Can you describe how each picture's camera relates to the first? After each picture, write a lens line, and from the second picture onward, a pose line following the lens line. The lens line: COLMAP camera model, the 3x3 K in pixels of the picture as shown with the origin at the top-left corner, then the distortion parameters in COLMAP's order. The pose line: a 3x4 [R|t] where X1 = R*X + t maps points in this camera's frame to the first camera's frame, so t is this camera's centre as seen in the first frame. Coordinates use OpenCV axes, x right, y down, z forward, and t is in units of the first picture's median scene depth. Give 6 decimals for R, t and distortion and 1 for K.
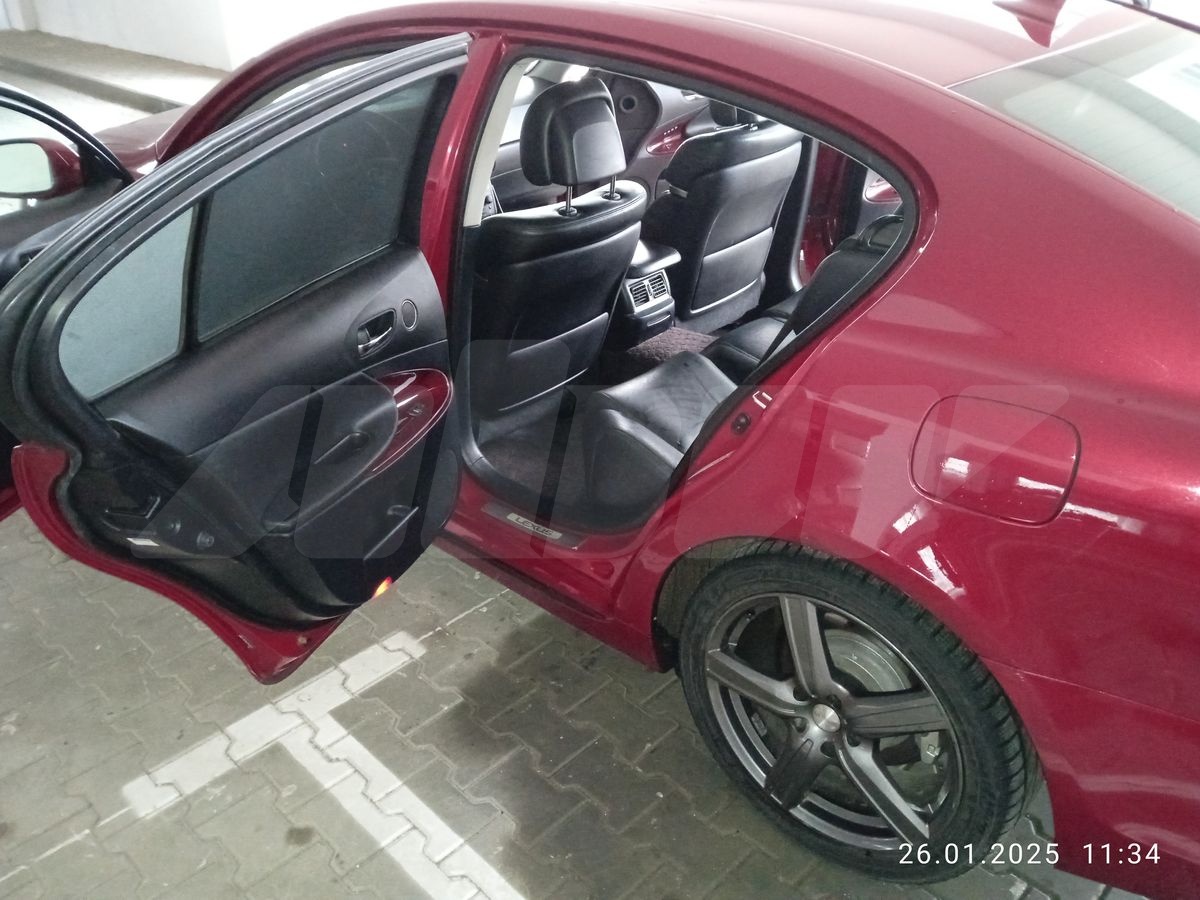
lens RADIAL K [[988.1, 0, 601.0], [0, 988.1, 452.8], [0, 0, 1]] dist [0.016960, -0.017770]
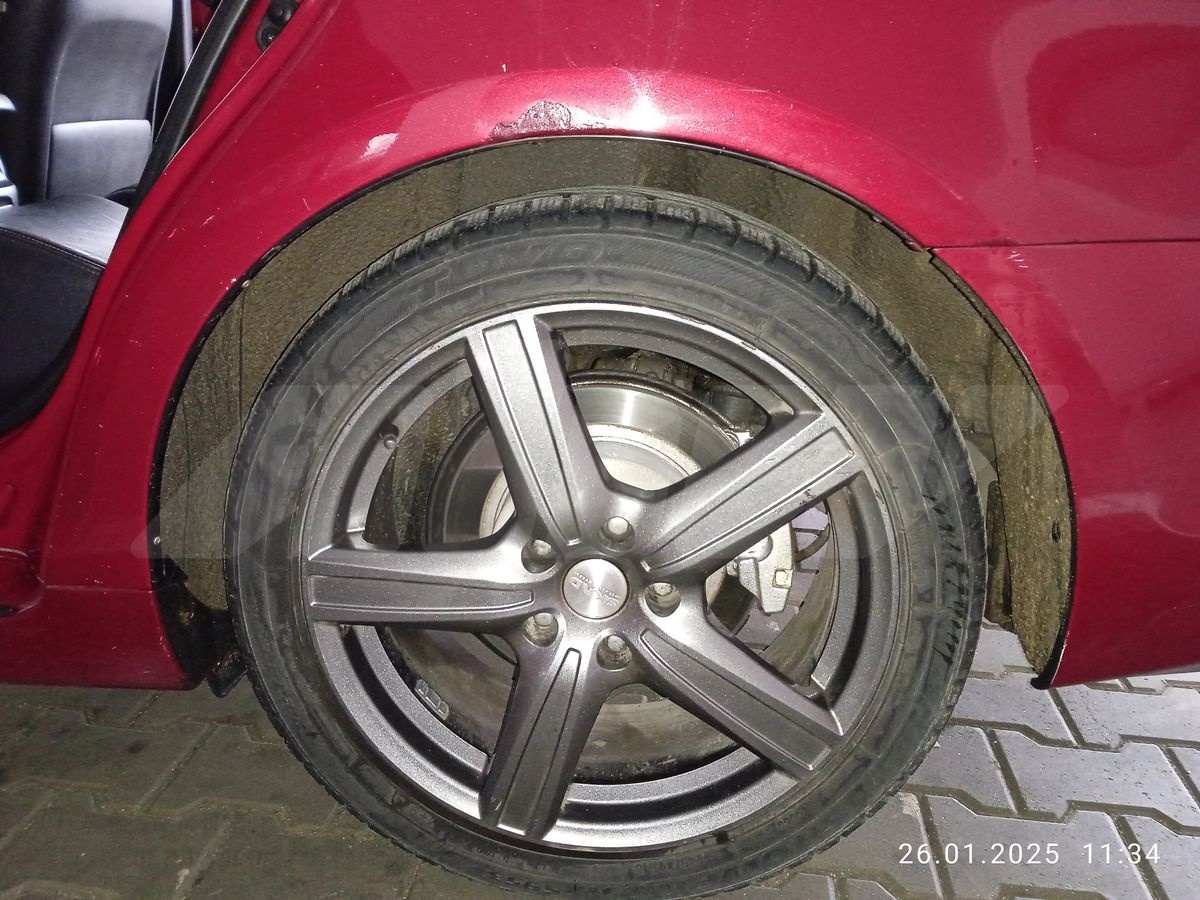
lens RADIAL K [[988.1, 0, 594.8], [0, 988.1, 446.3], [0, 0, 1]] dist [0.016960, -0.017770]
pose [[0.785740, -0.158612, 0.597875, -0.052738], [0.268873, 0.958054, -0.099194, 0.239630], [-0.557063, 0.238693, 0.795428, 0.572415]]
